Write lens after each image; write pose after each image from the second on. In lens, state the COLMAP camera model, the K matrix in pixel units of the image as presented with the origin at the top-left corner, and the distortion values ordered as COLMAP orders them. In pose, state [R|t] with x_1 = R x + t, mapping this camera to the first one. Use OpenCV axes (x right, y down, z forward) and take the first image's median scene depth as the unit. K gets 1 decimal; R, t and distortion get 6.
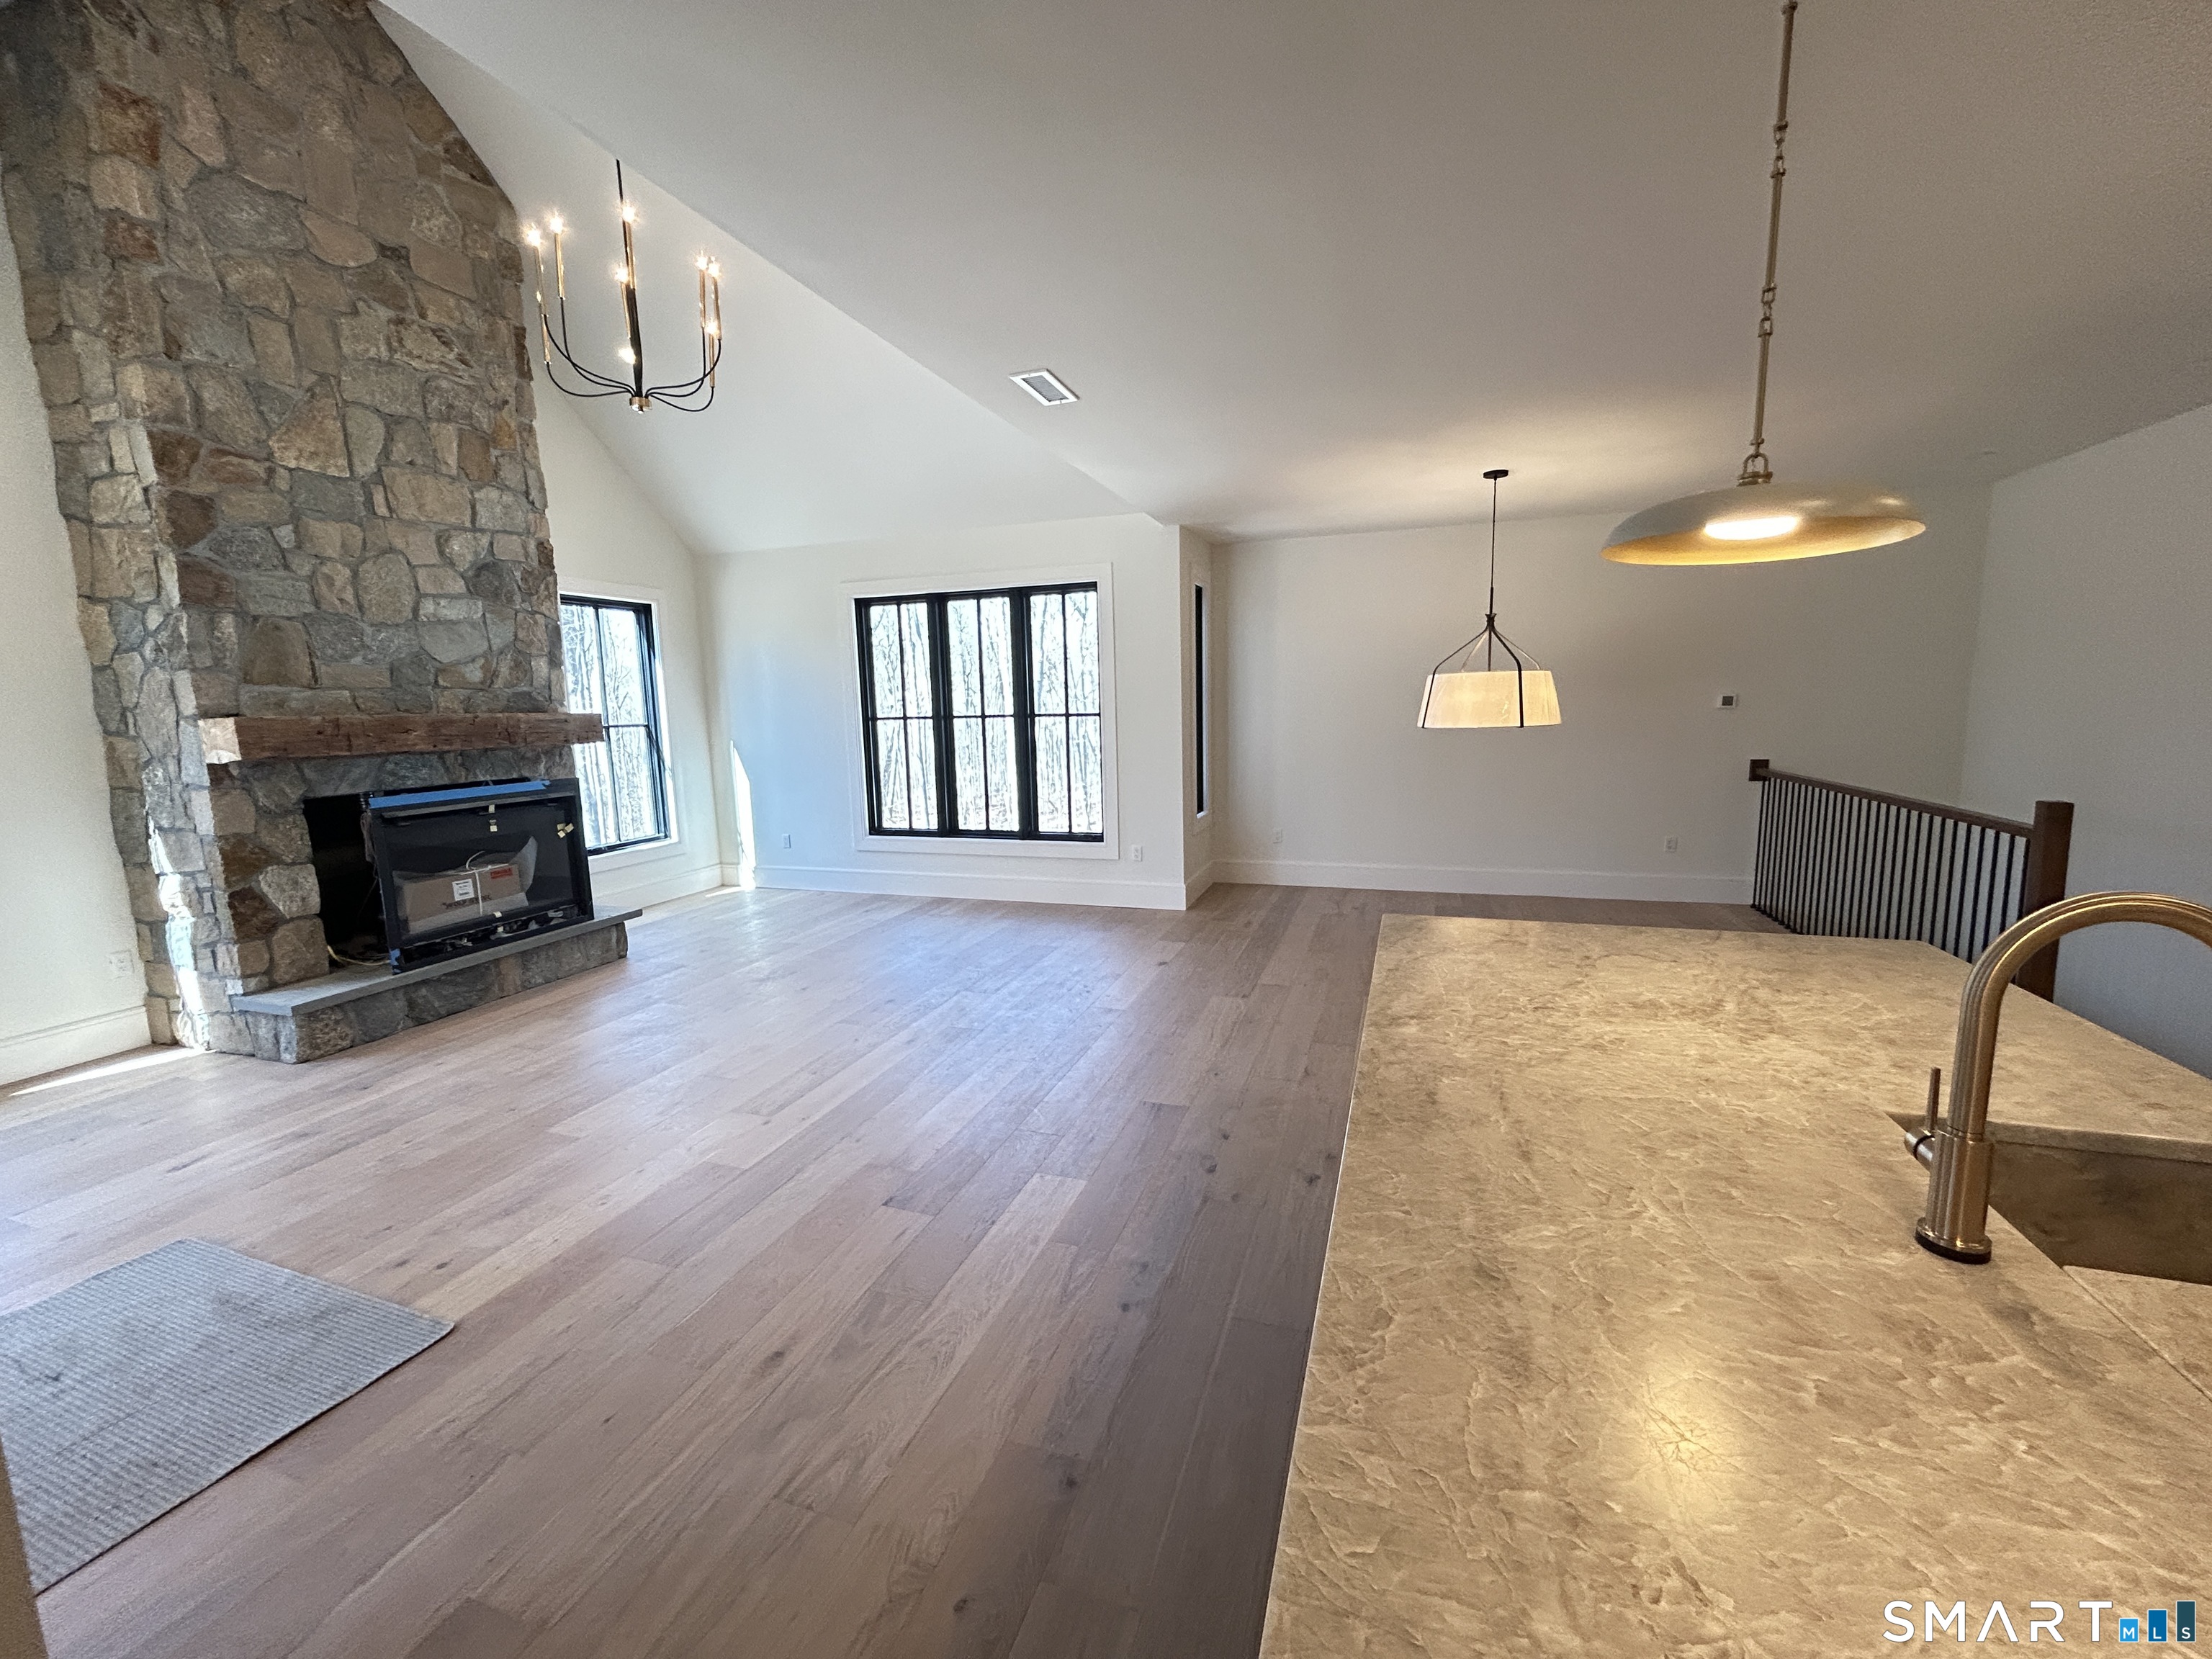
lens RADIAL K [[898.4, 0, 1106.0], [0, 898.4, 829.5], [0, 0, 1]] dist [-0.001506, -0.000139]
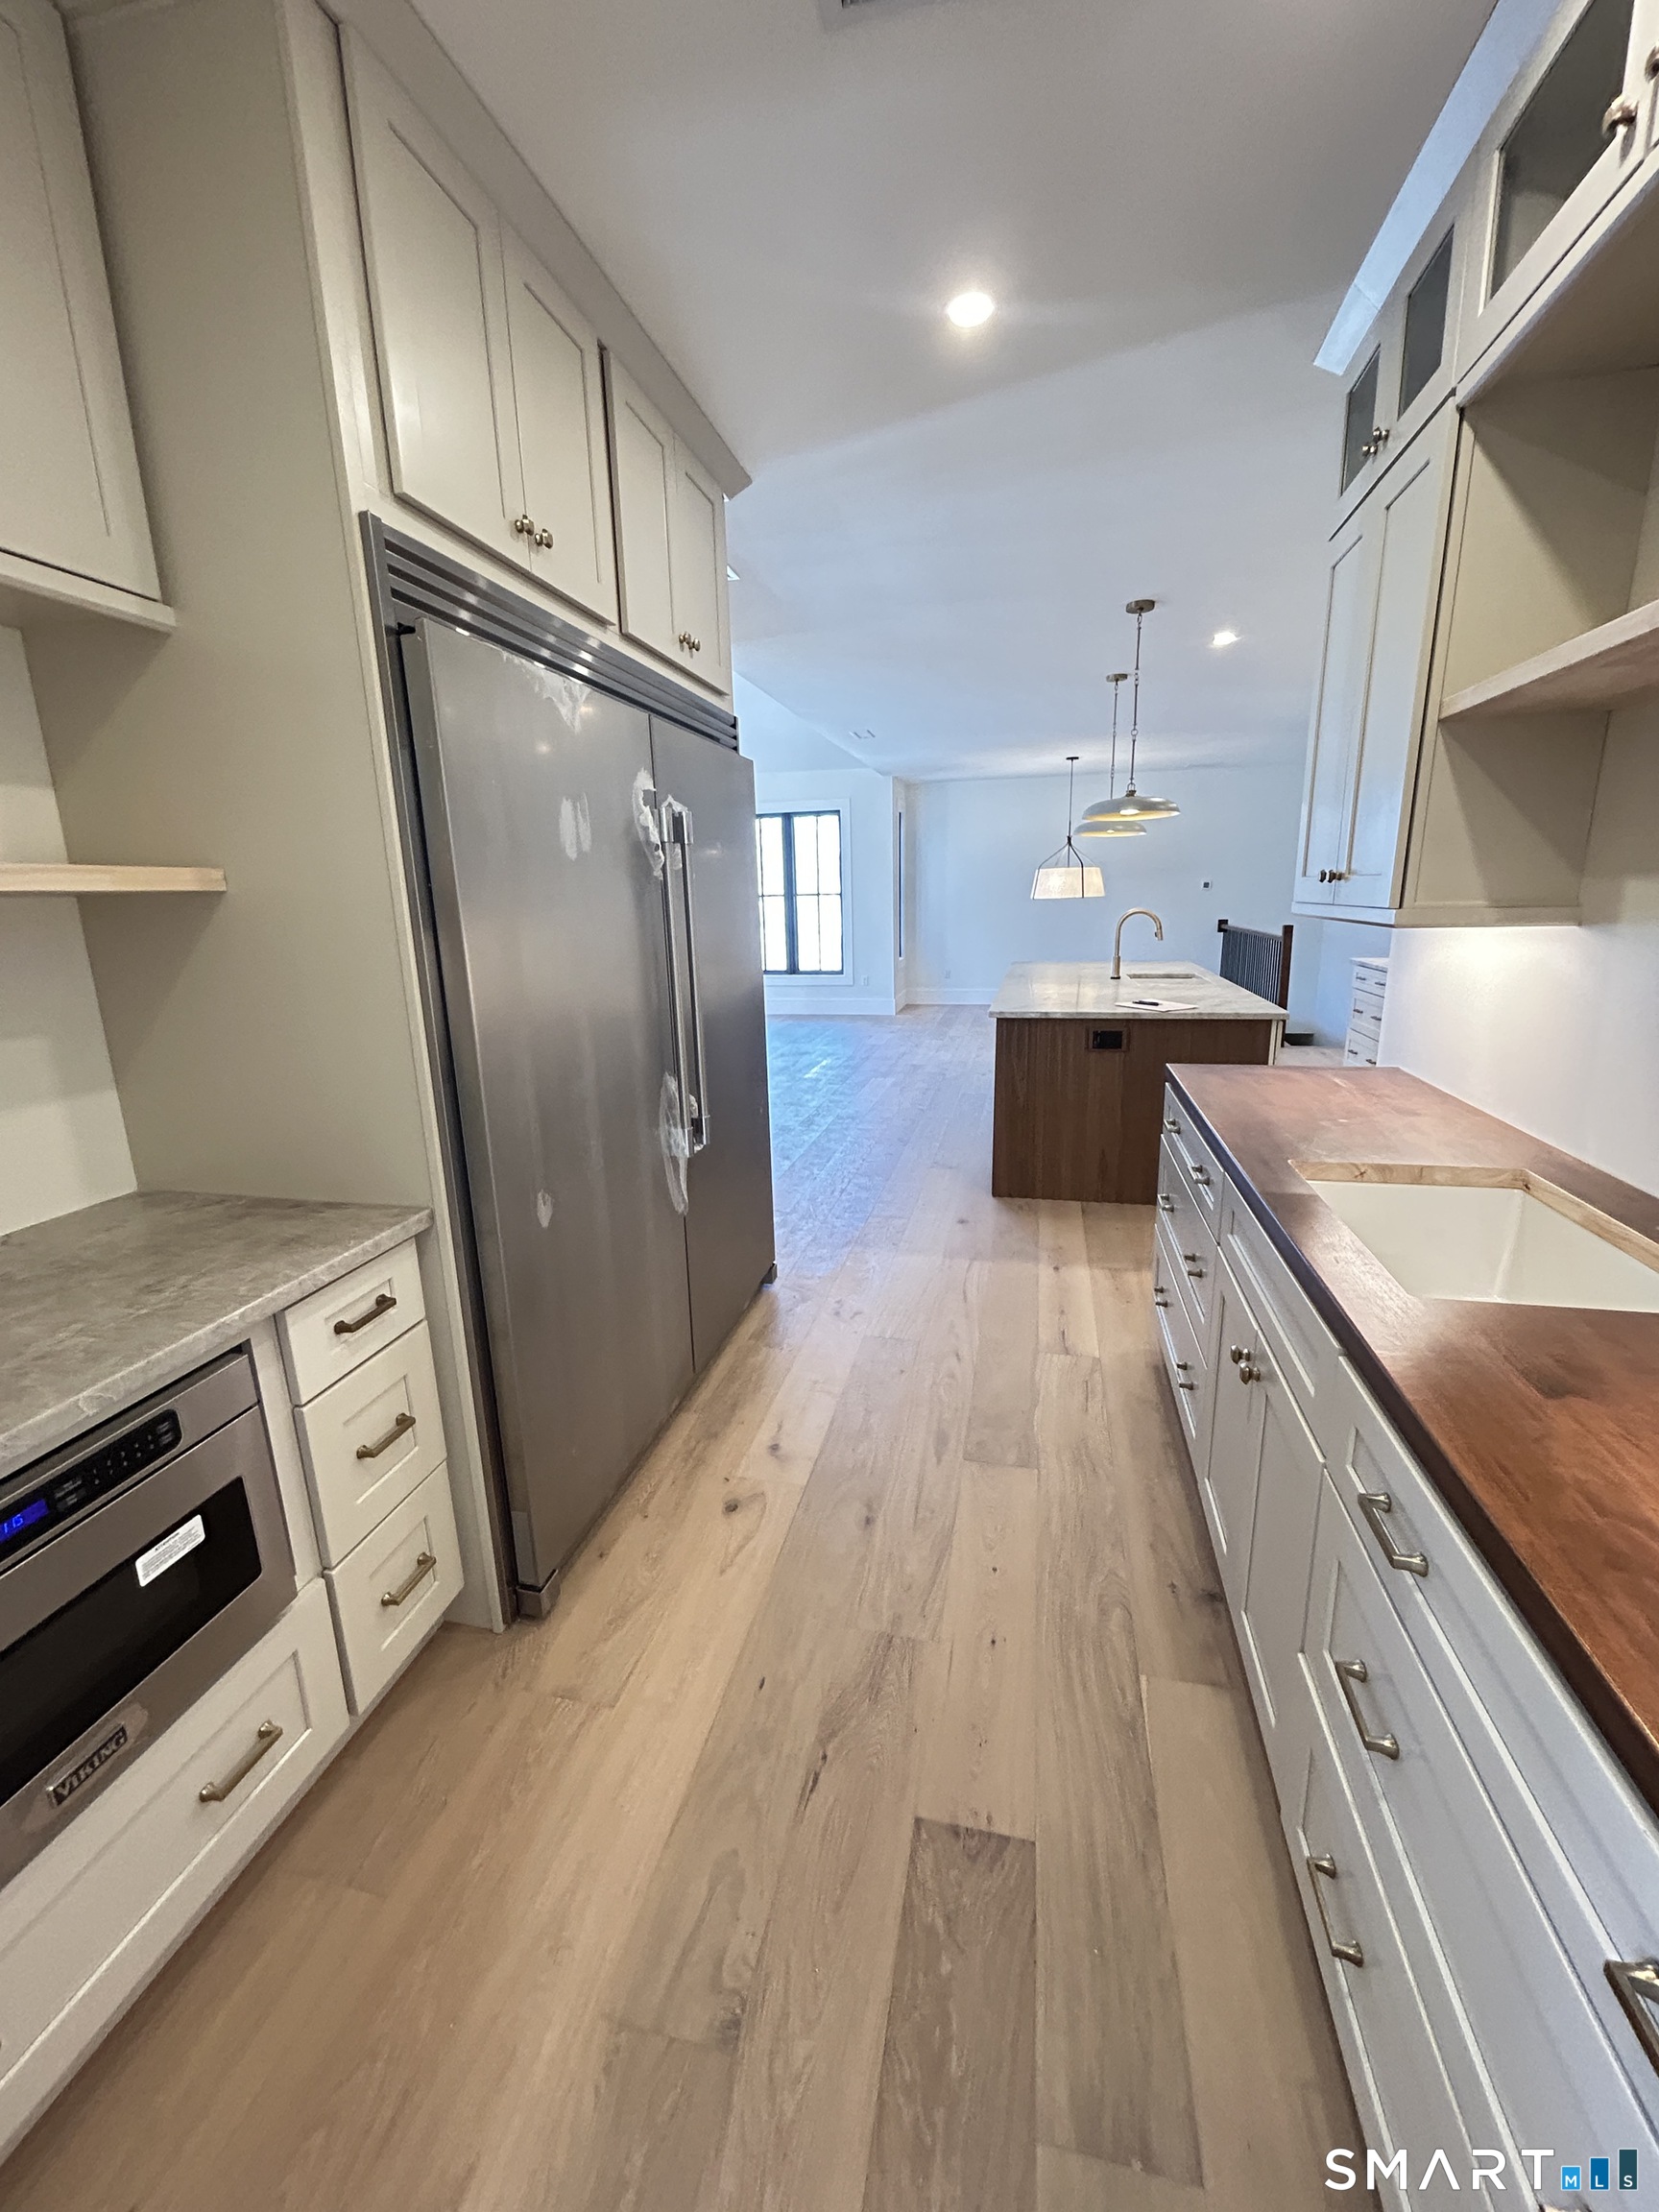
lens RADIAL K [[898.4, 0, 838.7], [0, 898.4, 1111.6], [0, 0, 1]] dist [-0.001506, -0.000139]
pose [[0.993835, -0.027389, 0.107430, -0.193539], [0.016987, 0.995181, 0.096573, 0.103809], [-0.109557, -0.094152, 0.989511, -0.626030]]
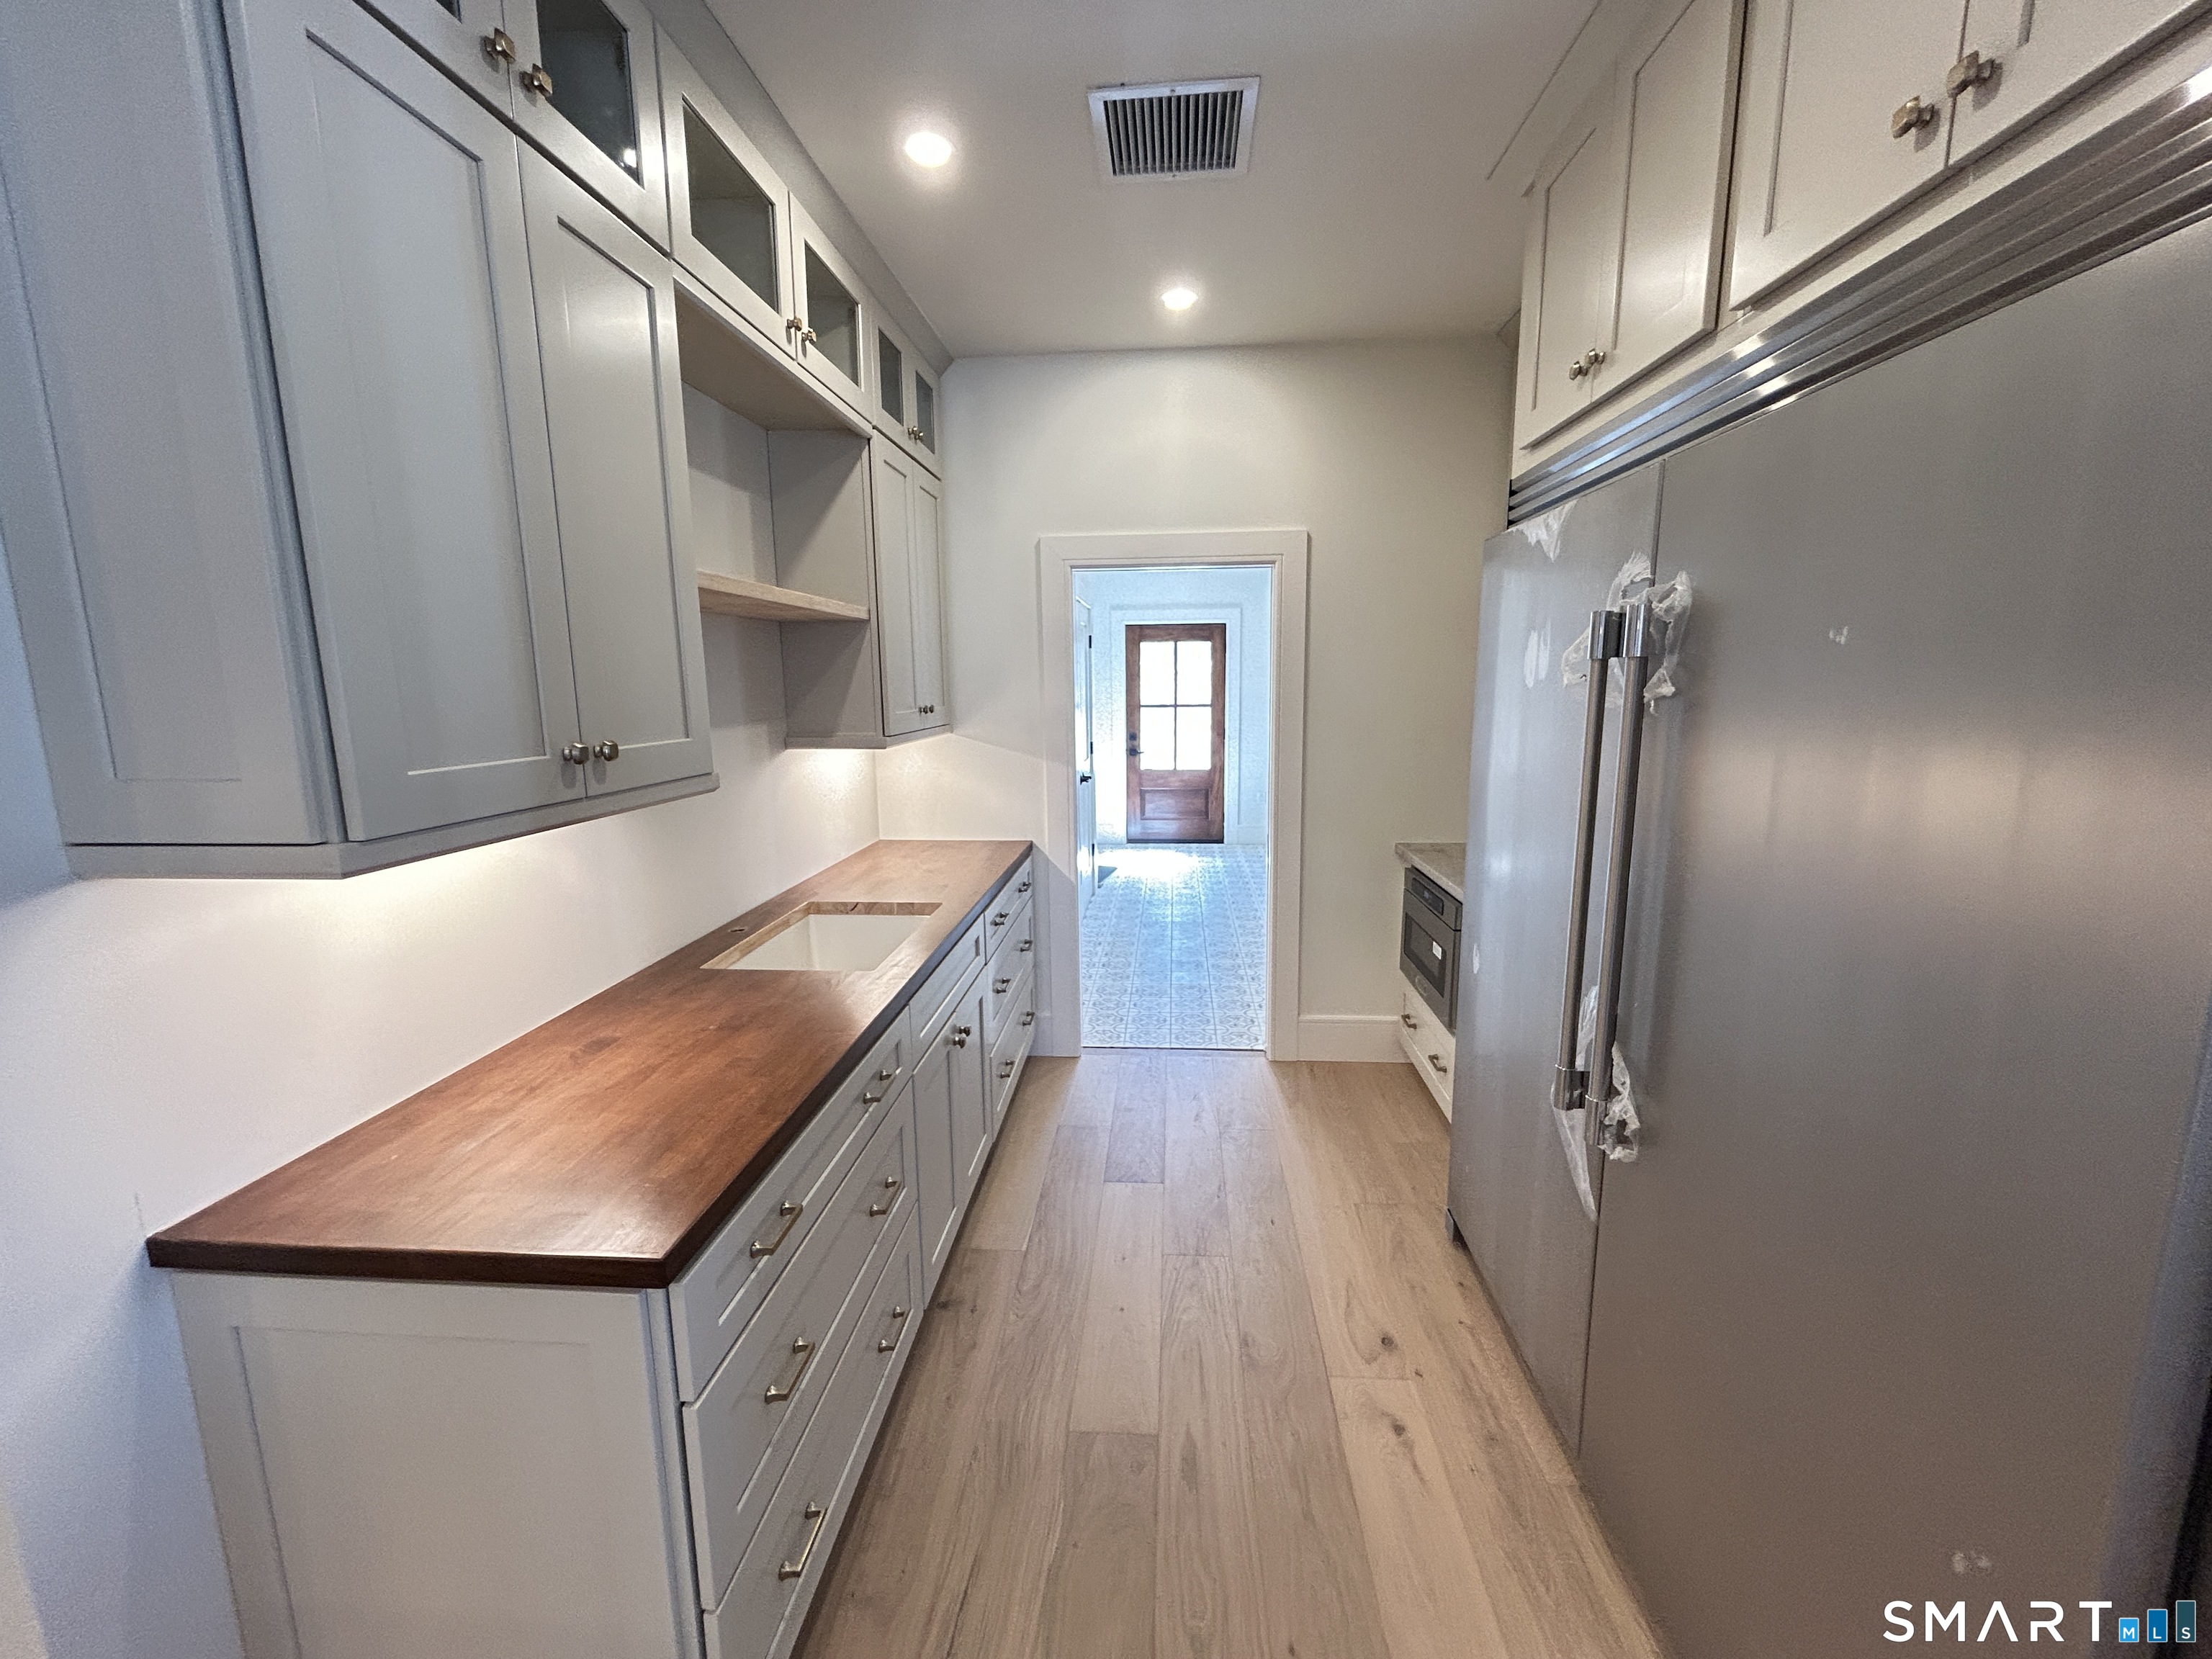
lens RADIAL K [[898.4, 0, 1106.0], [0, 898.4, 829.5], [0, 0, 1]] dist [-0.001506, -0.000139]
pose [[-0.967755, 0.073729, -0.240862, 2.500249], [-0.001018, 0.955052, 0.296437, -1.550180], [0.251892, 0.287123, -0.924181, 8.770889]]
